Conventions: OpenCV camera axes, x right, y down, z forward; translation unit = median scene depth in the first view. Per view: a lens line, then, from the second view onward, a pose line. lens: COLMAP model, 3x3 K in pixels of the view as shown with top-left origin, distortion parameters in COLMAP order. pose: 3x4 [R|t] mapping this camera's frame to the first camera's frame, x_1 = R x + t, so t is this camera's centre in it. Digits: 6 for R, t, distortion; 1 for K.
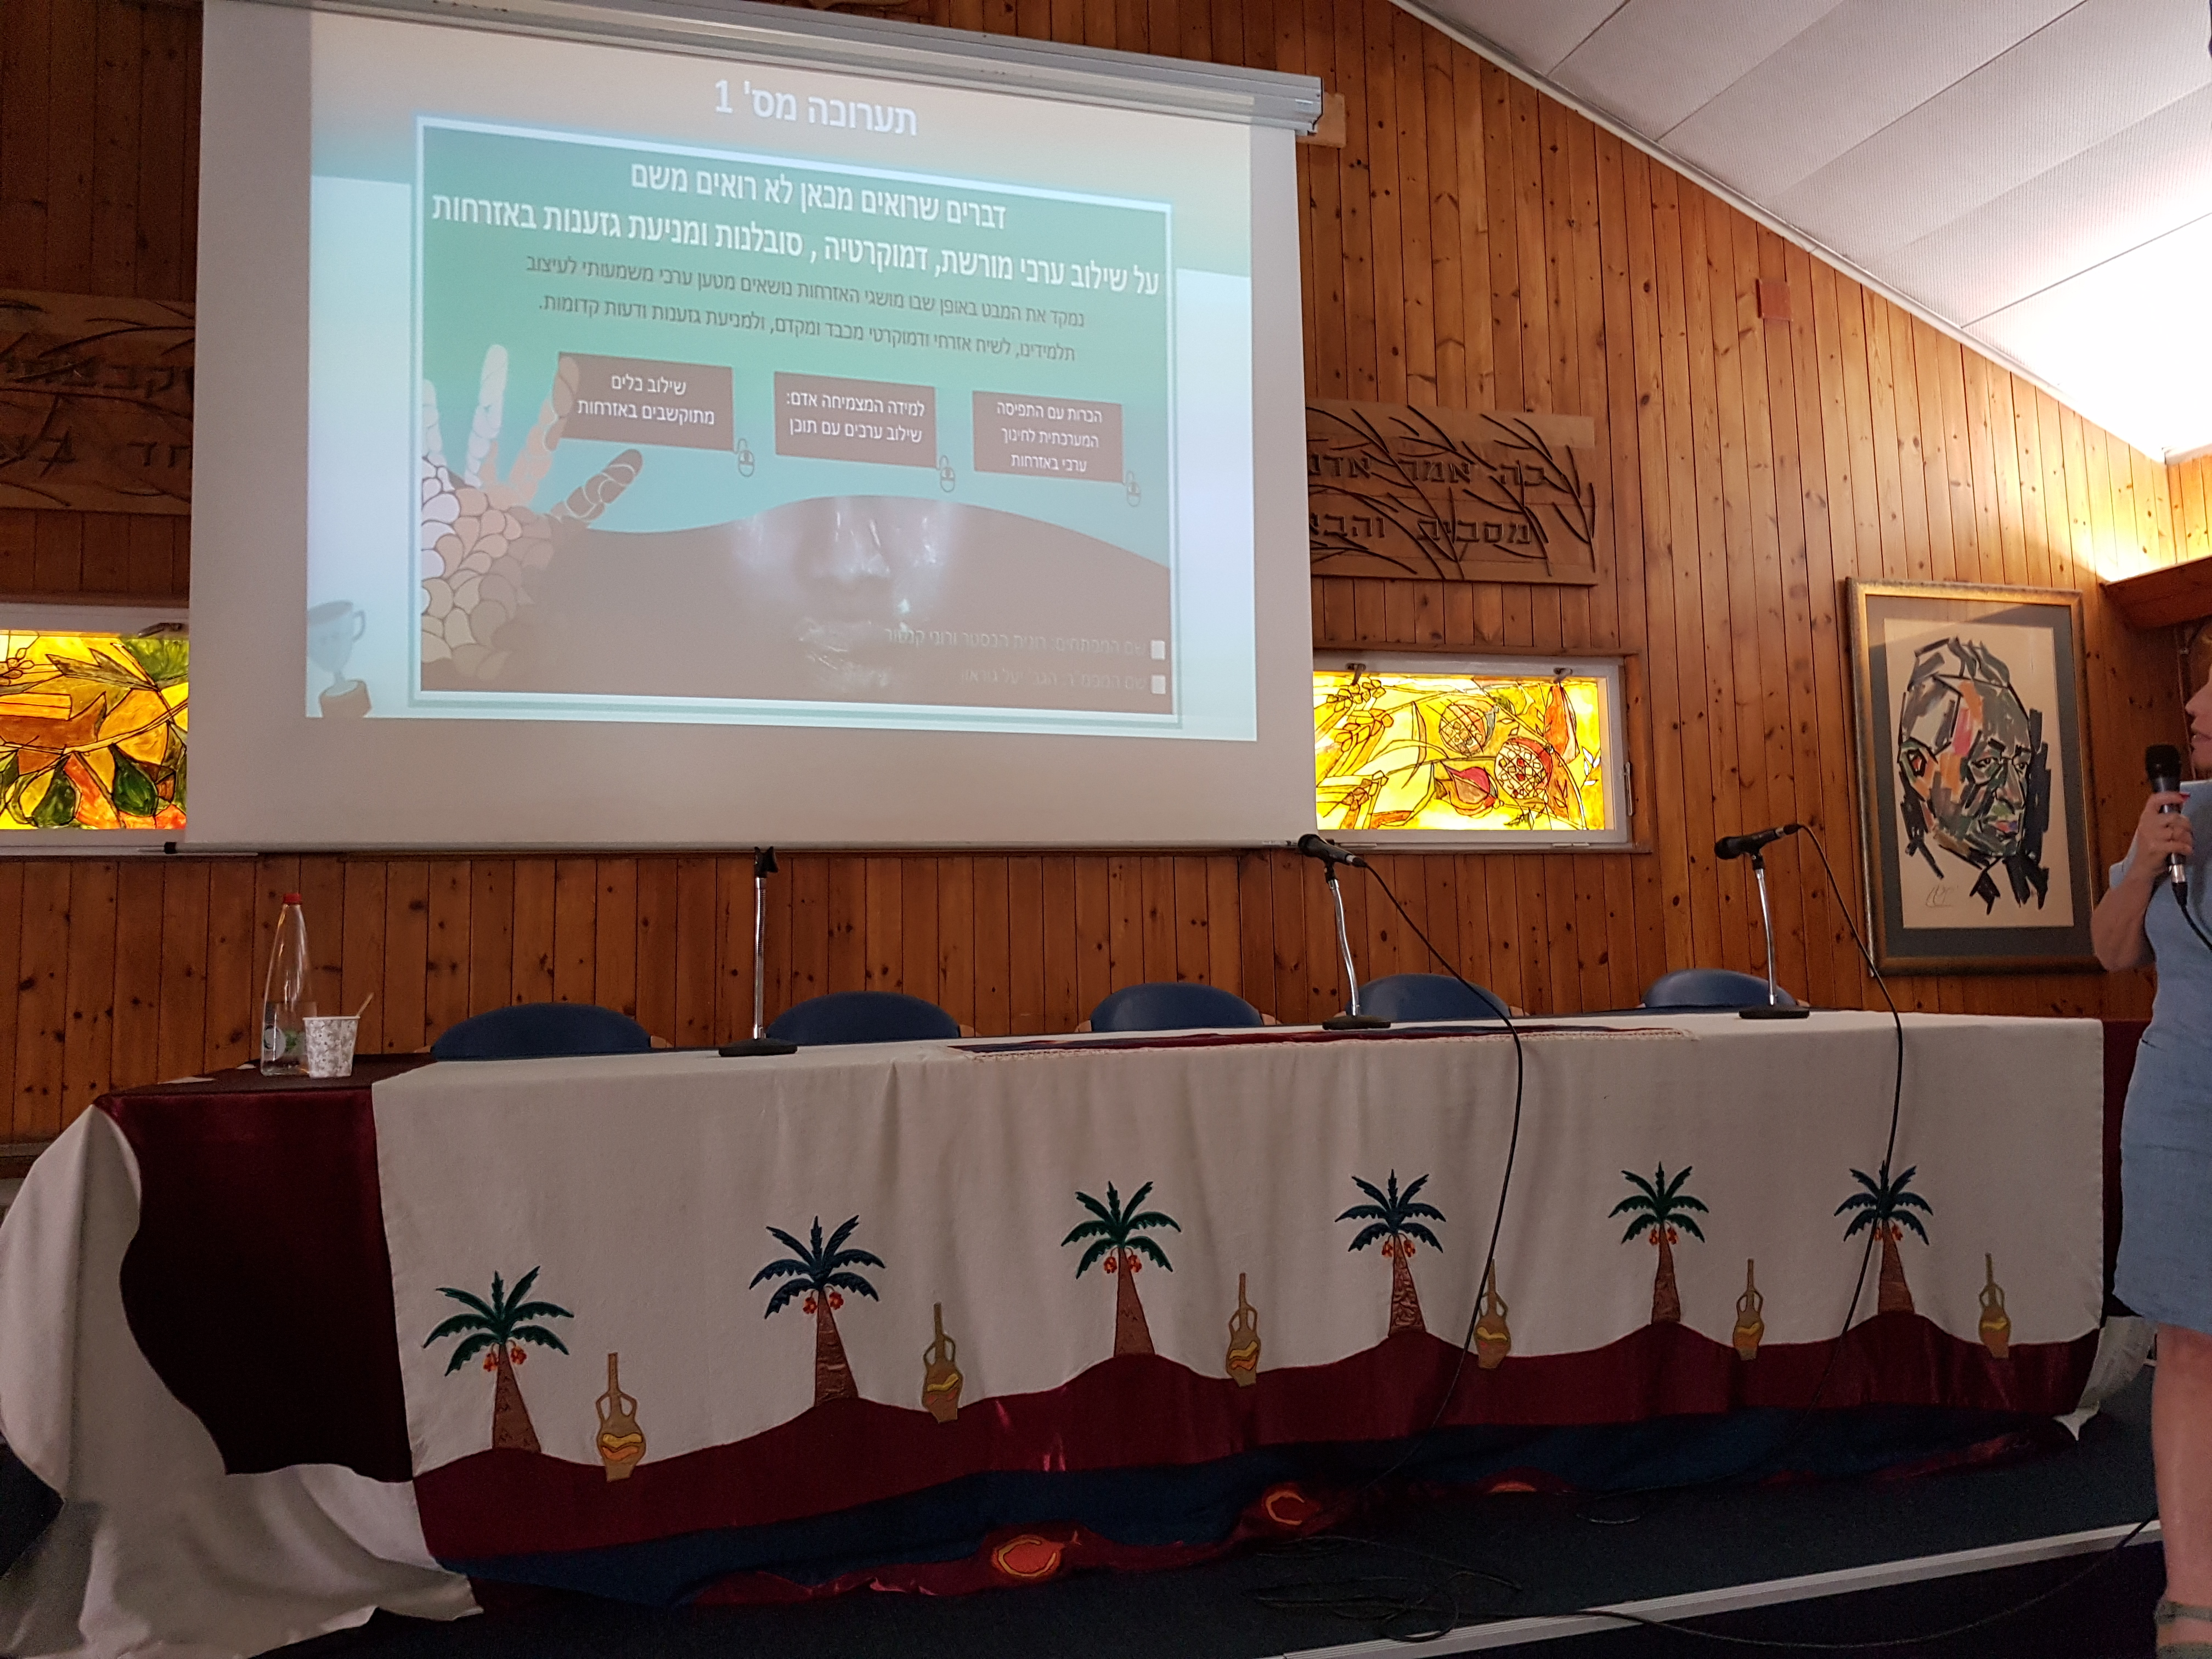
lens RADIAL K [[1714.8, 0, 1107.9], [0, 1714.8, 839.1], [0, 0, 1]] dist [0.117466, -0.185678]
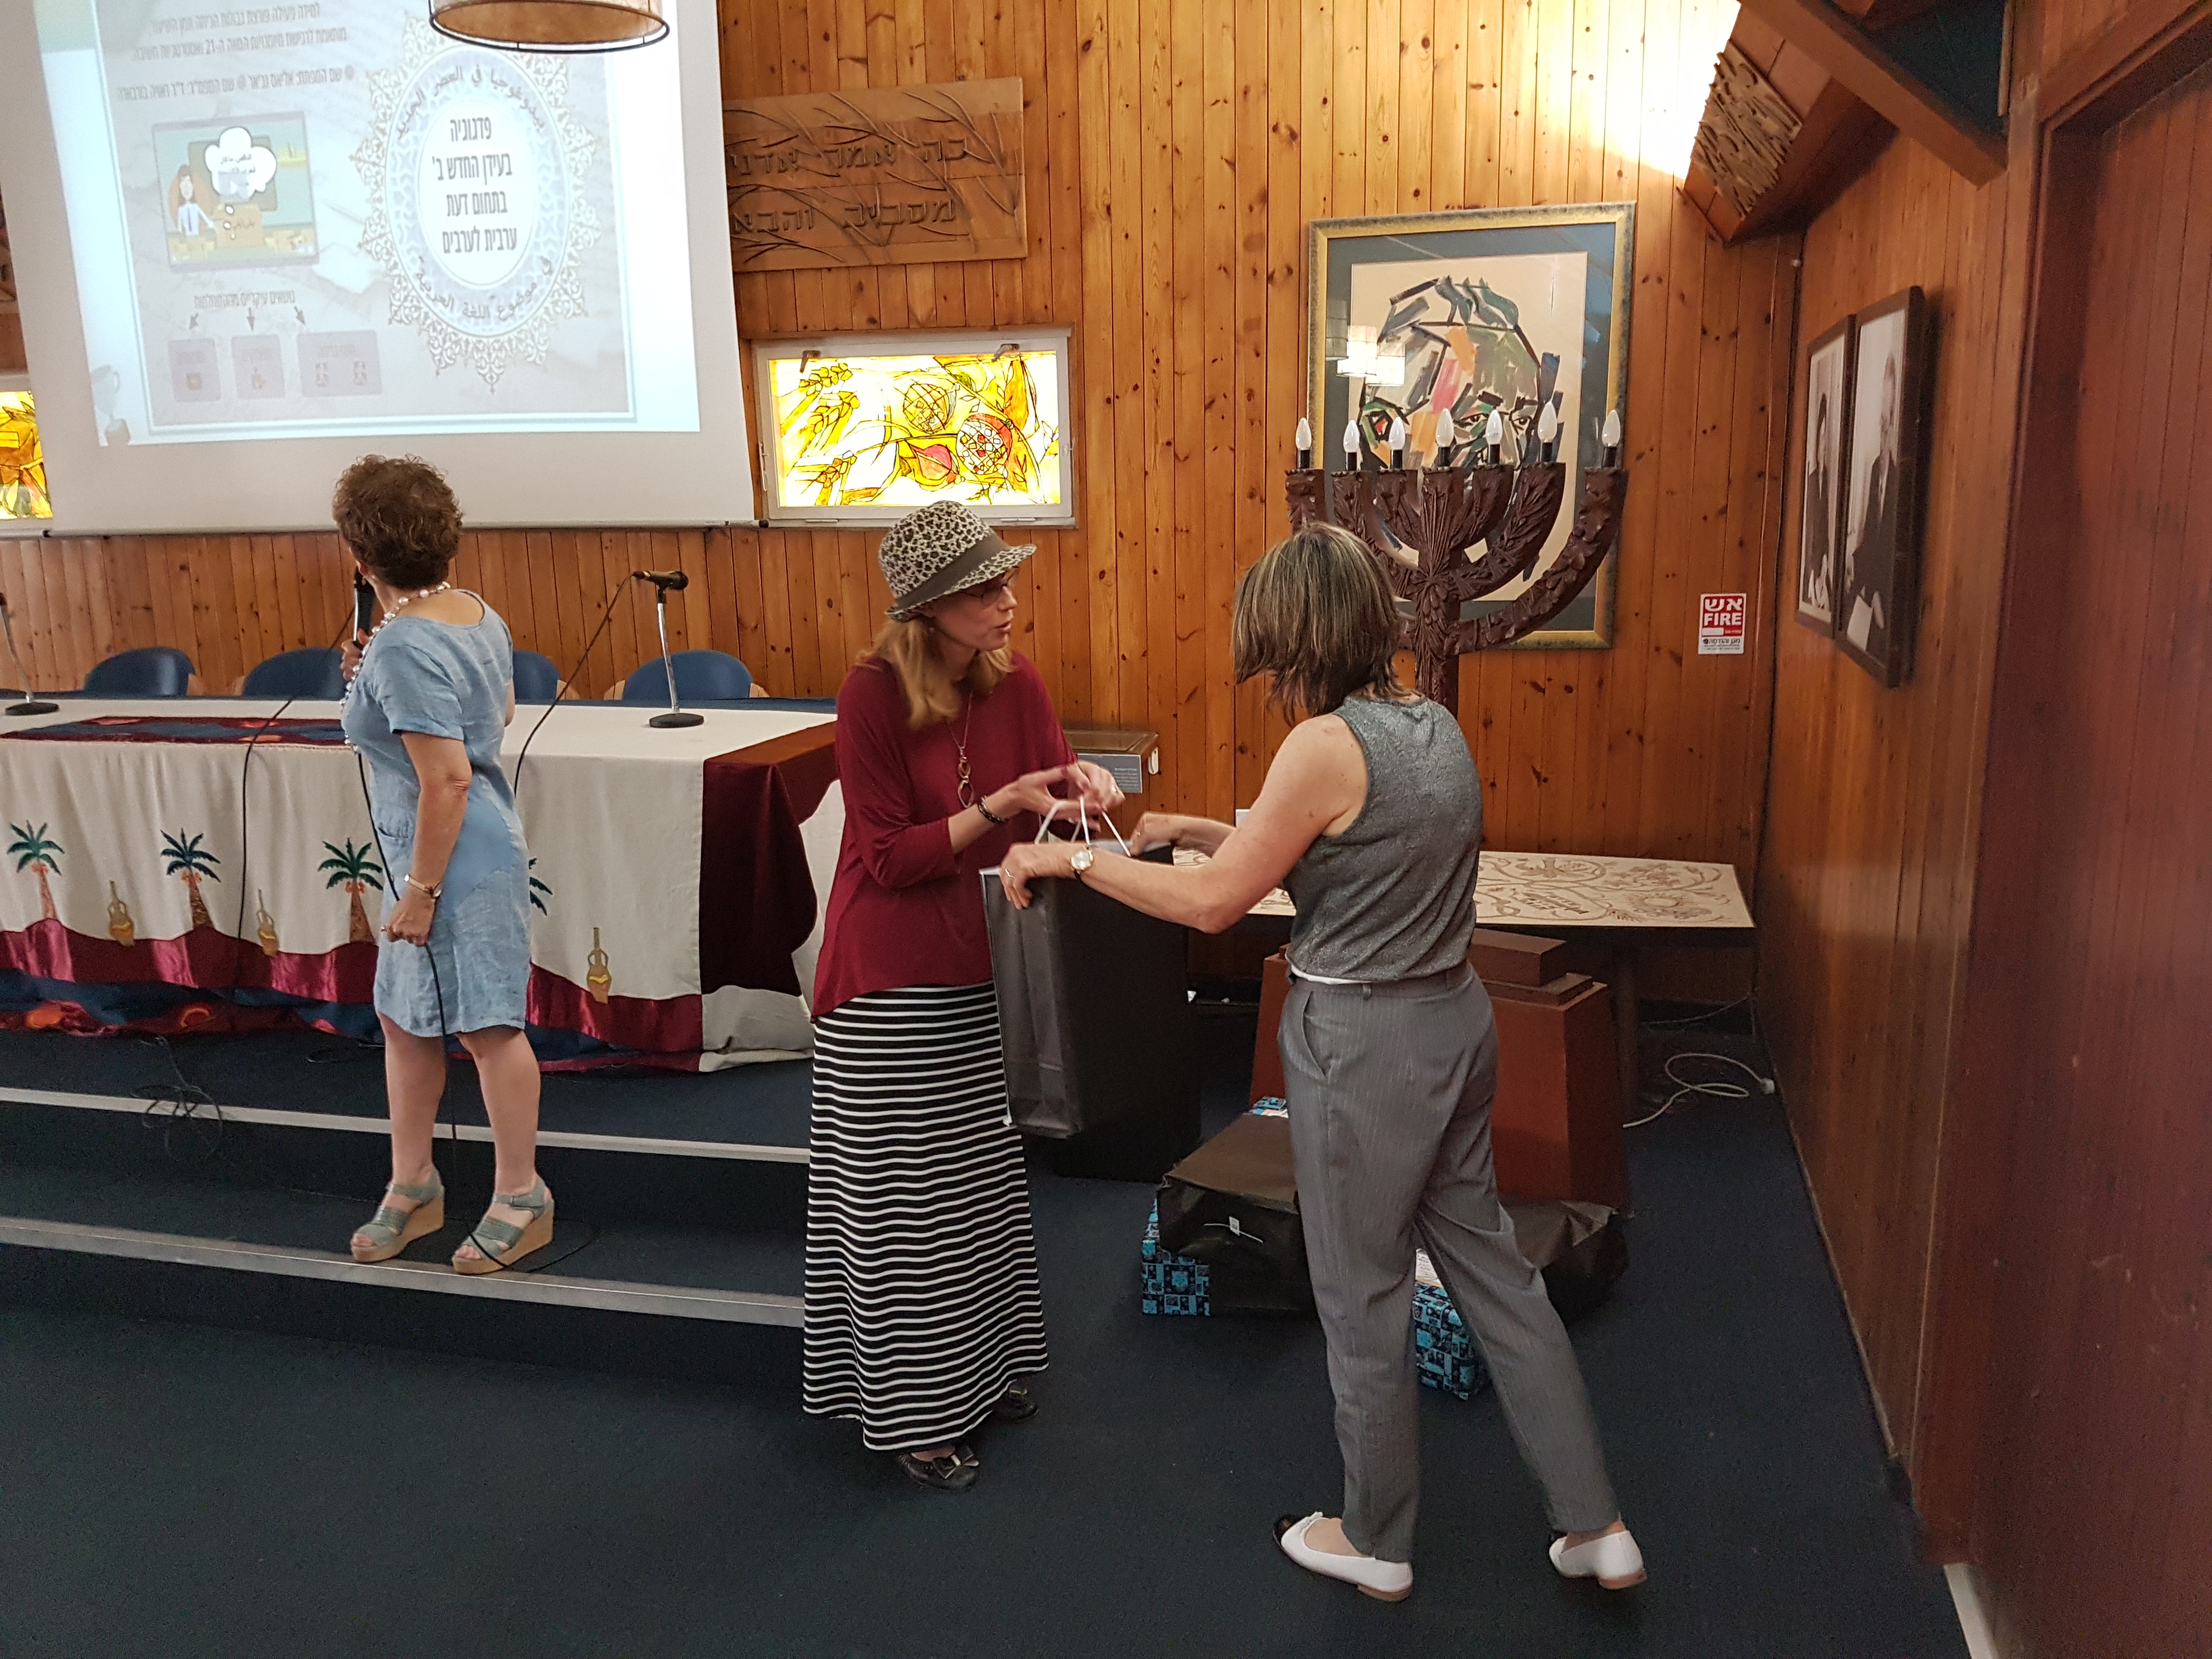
lens RADIAL K [[1714.8, 0, 1133.4], [0, 1714.8, 878.4], [0, 0, 1]] dist [0.117466, -0.185678]
pose [[0.853800, 0.121602, -0.506200, 0.906148], [0.042451, 0.952838, 0.300496, -0.103313], [0.518868, -0.278052, 0.808371, 0.101730]]
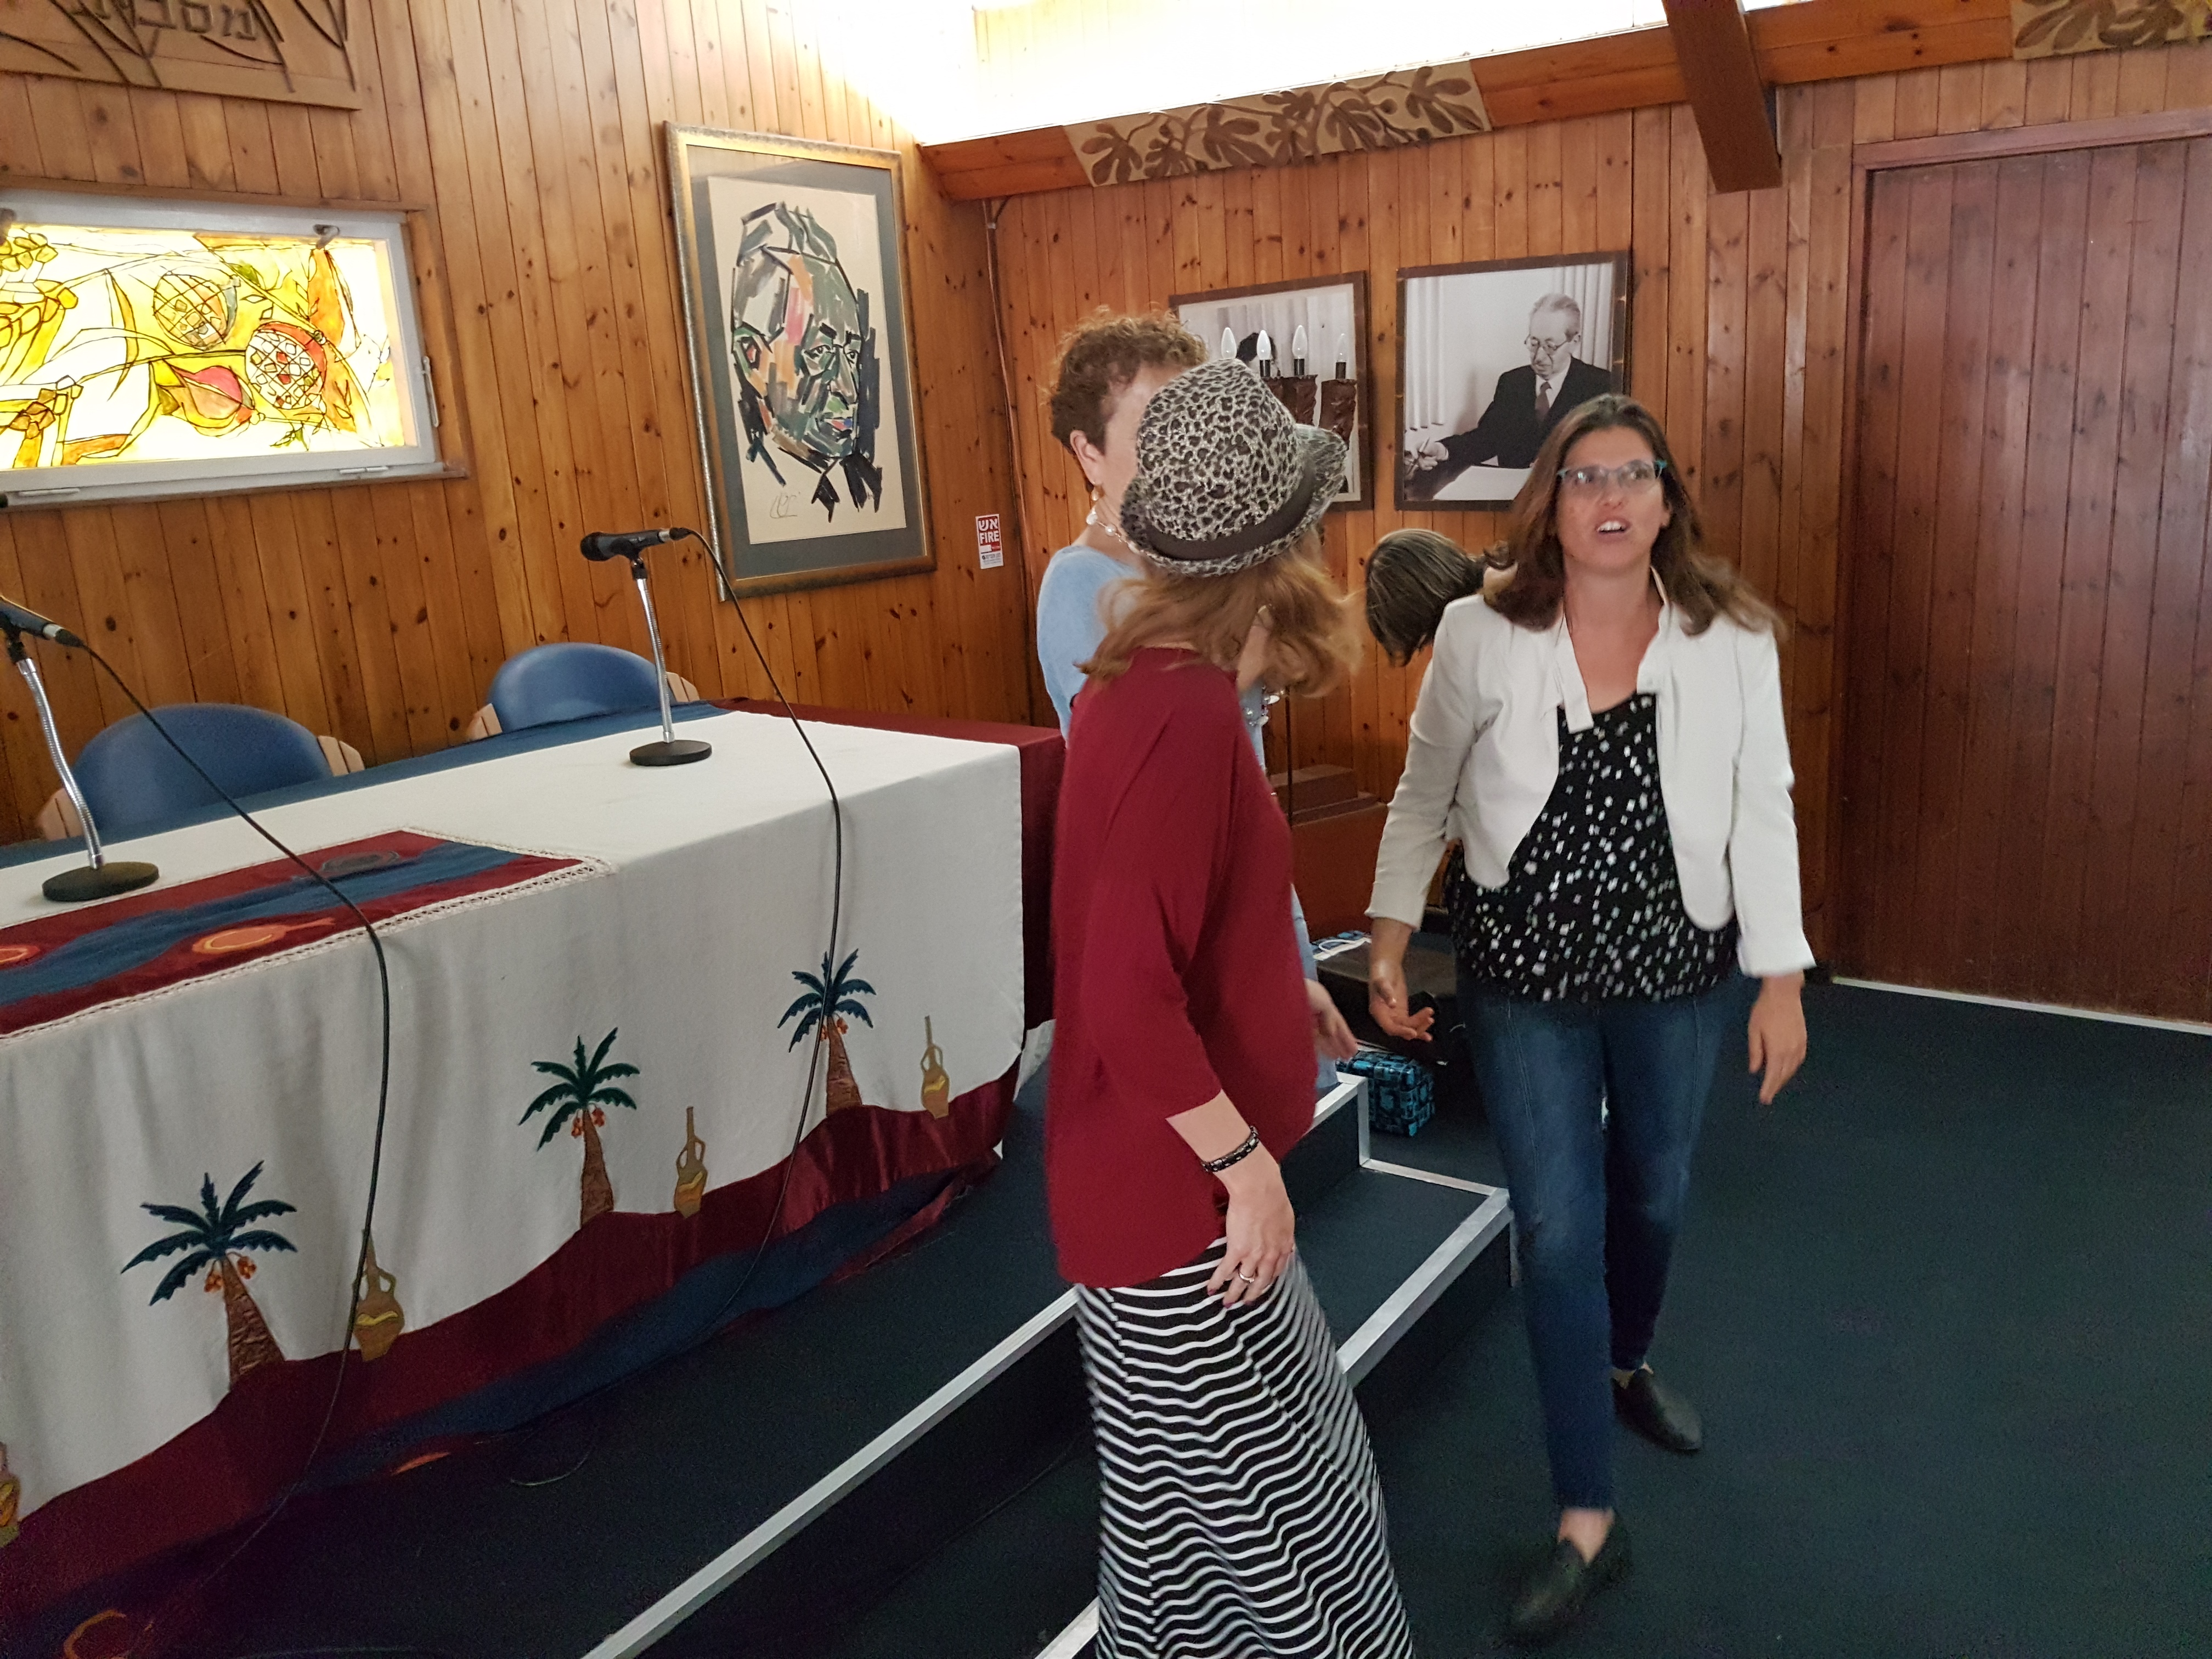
lens RADIAL K [[1714.8, 0, 1105.9], [0, 1714.8, 817.9], [0, 0, 1]] dist [0.117466, -0.185678]
pose [[0.781241, -0.164665, 0.602120, 0.032670], [-0.012212, 0.960364, 0.278480, -0.068099], [-0.624110, -0.224913, 0.748265, 0.177110]]
